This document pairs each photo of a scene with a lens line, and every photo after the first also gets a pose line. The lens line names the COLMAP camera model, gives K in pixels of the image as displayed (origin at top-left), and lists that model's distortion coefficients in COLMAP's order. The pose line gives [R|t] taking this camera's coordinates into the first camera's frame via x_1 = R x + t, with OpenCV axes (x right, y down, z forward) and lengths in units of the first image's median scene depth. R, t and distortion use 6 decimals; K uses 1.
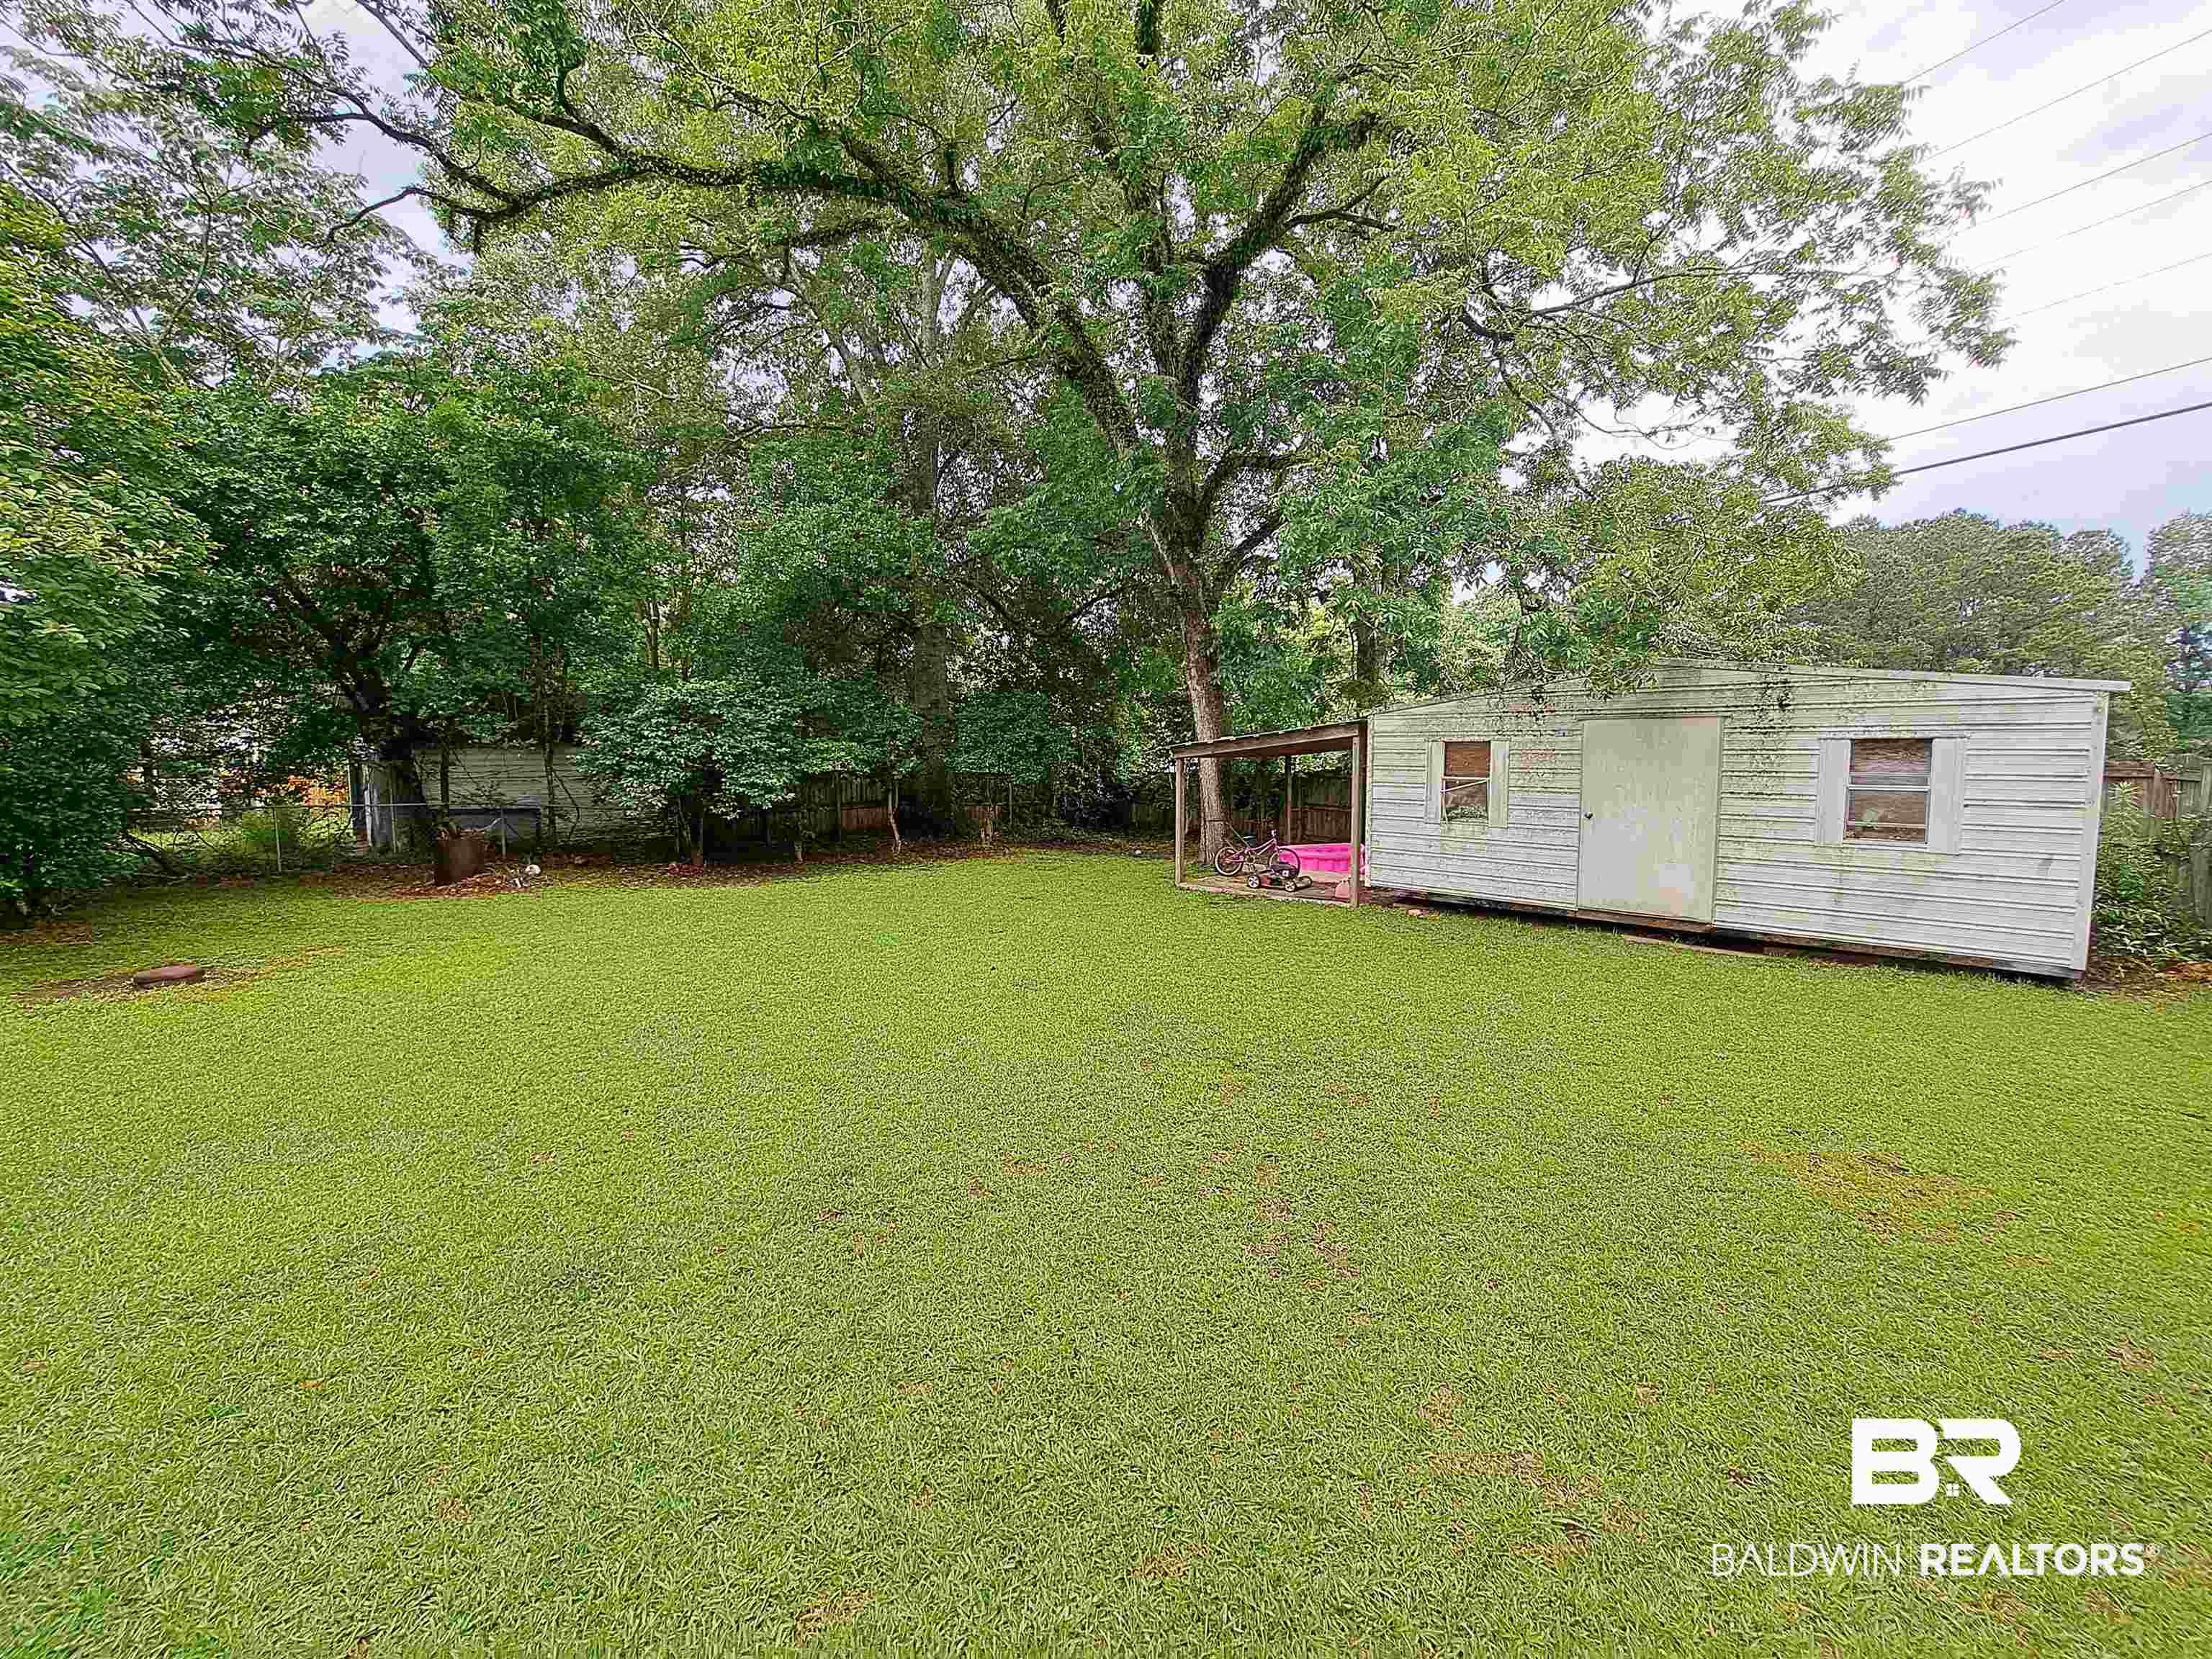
lens RADIAL K [[866.6, 0, 1095.8], [0, 866.6, 832.5], [0, 0, 1]] dist [-0.029233, -0.000306]
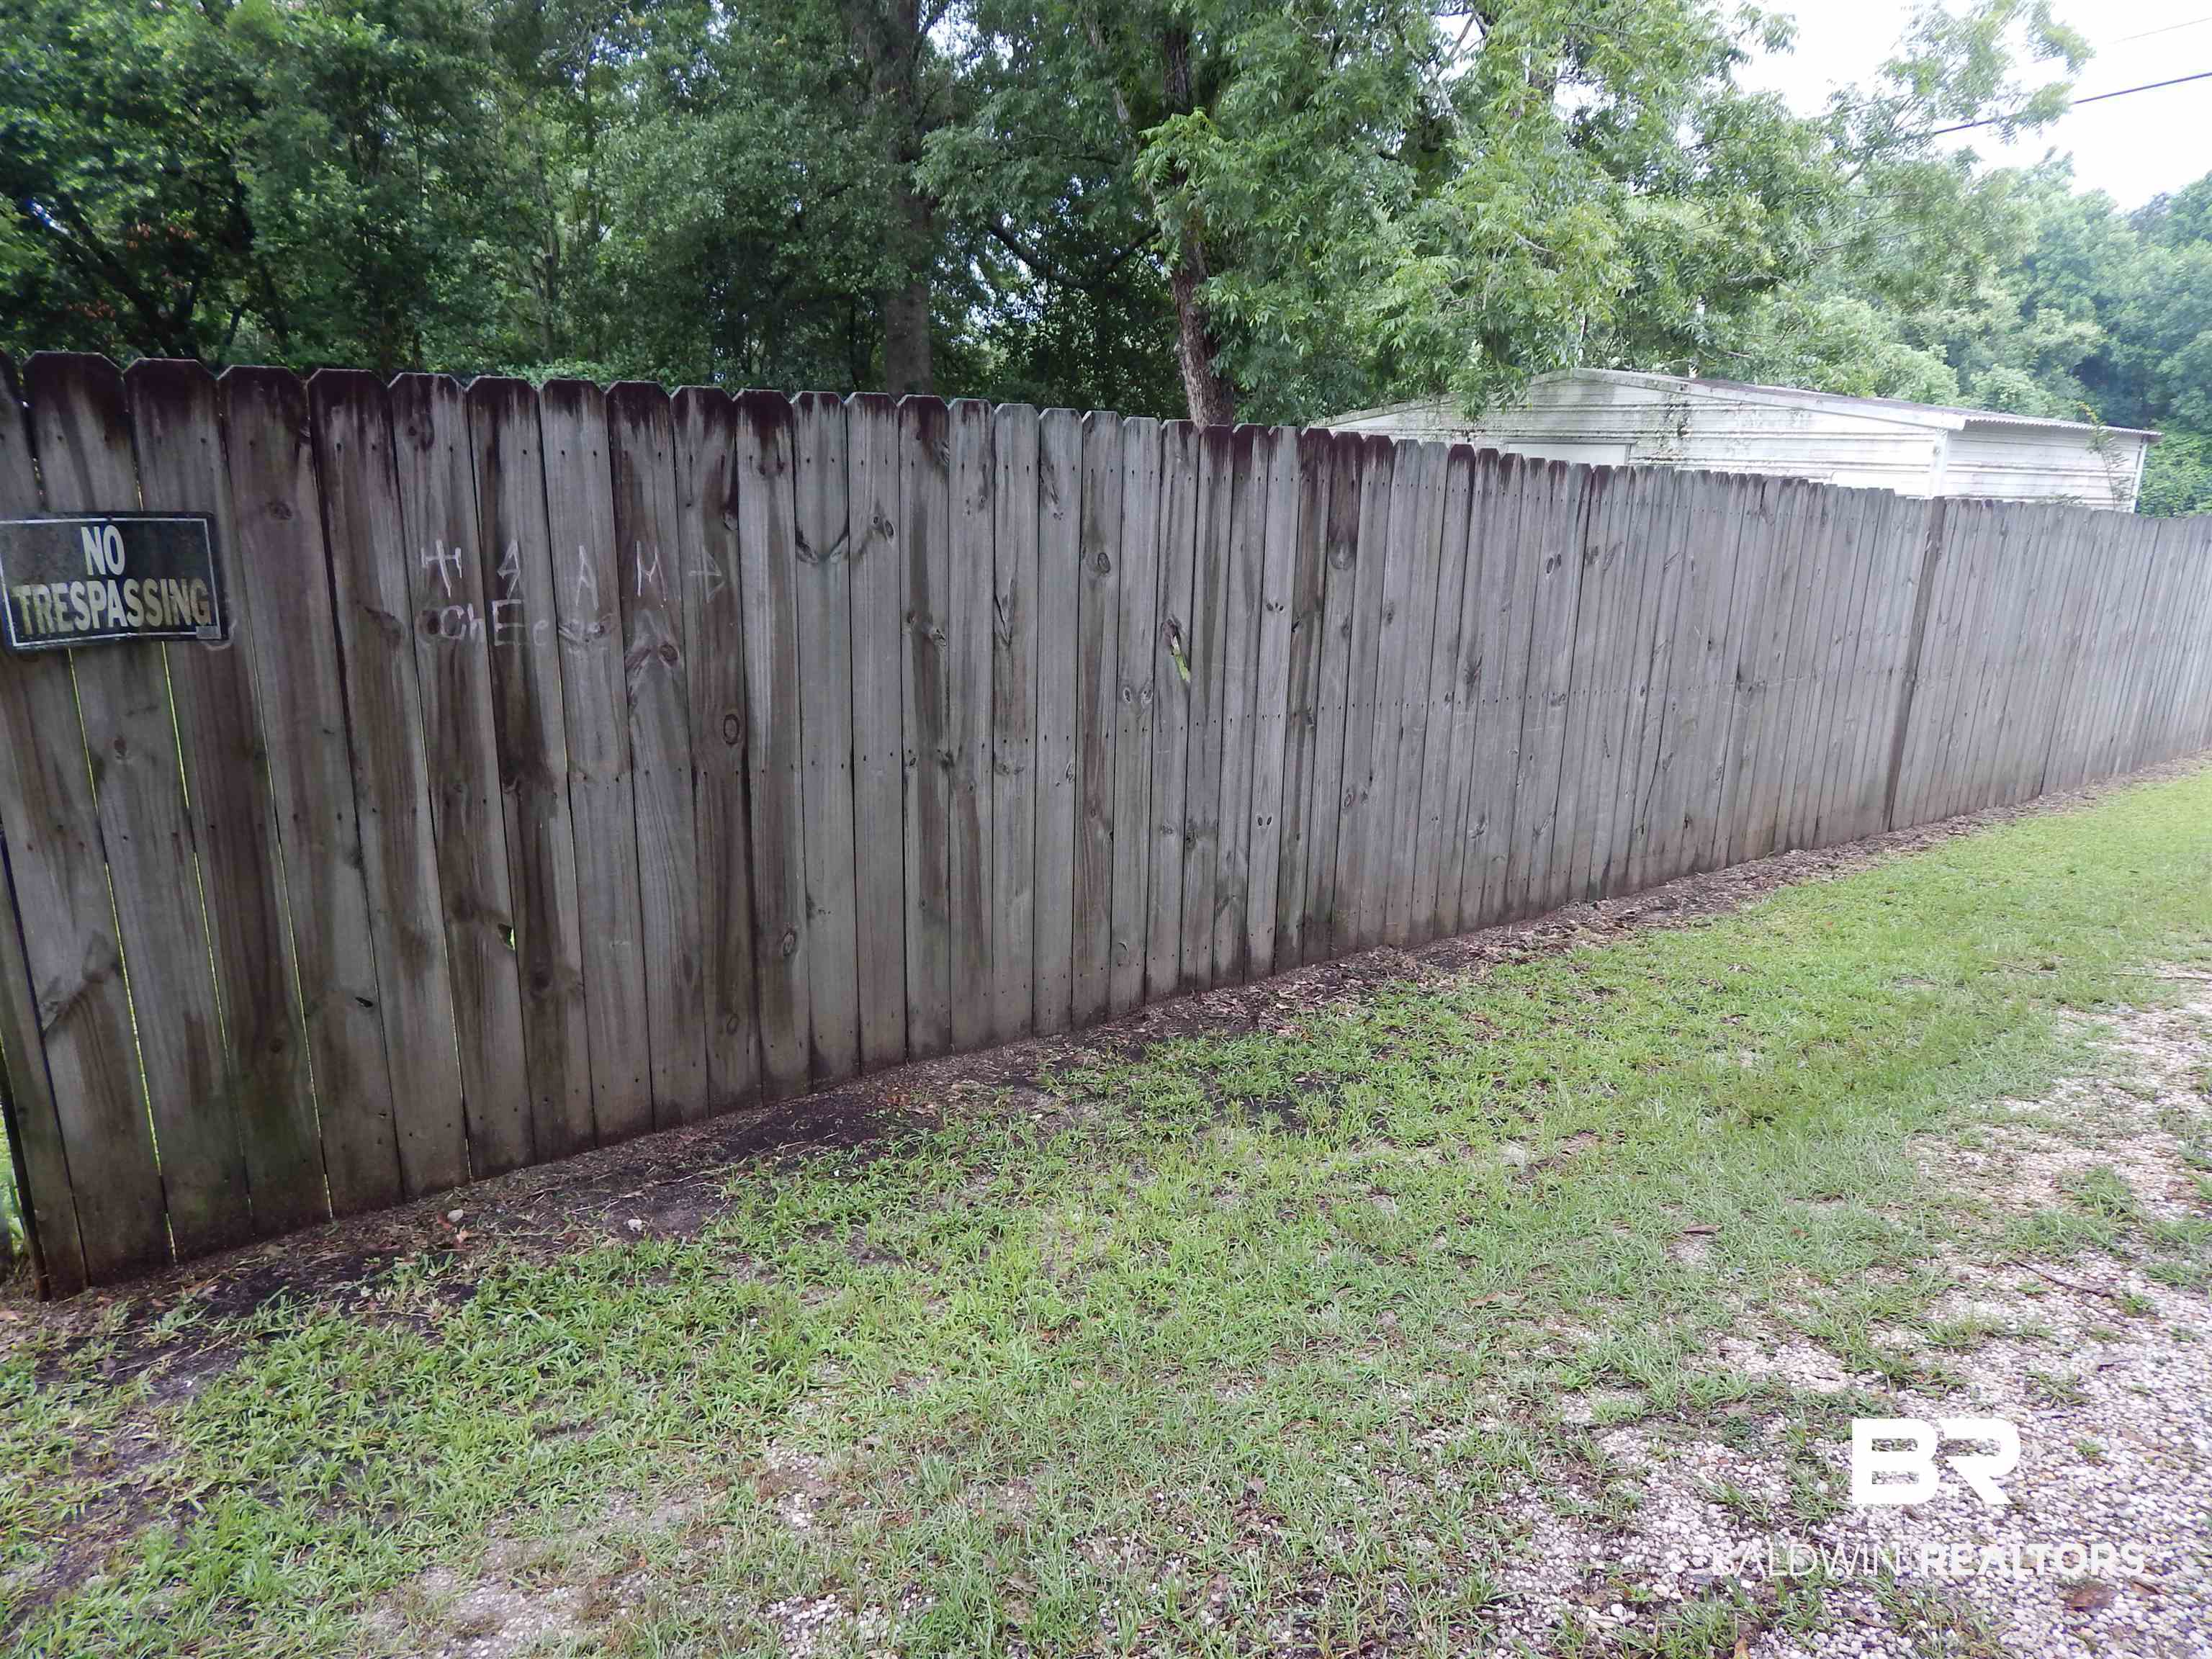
lens RADIAL K [[1482.7, 0, 1106.7], [0, 1482.7, 825.0], [0, 0, 1]] dist [-0.000771, 0.004265]
pose [[0.985885, 0.058466, -0.156885, 0.251018], [-0.033727, 0.987189, 0.155947, 0.012398], [0.163993, -0.148455, 0.975227, -0.296500]]
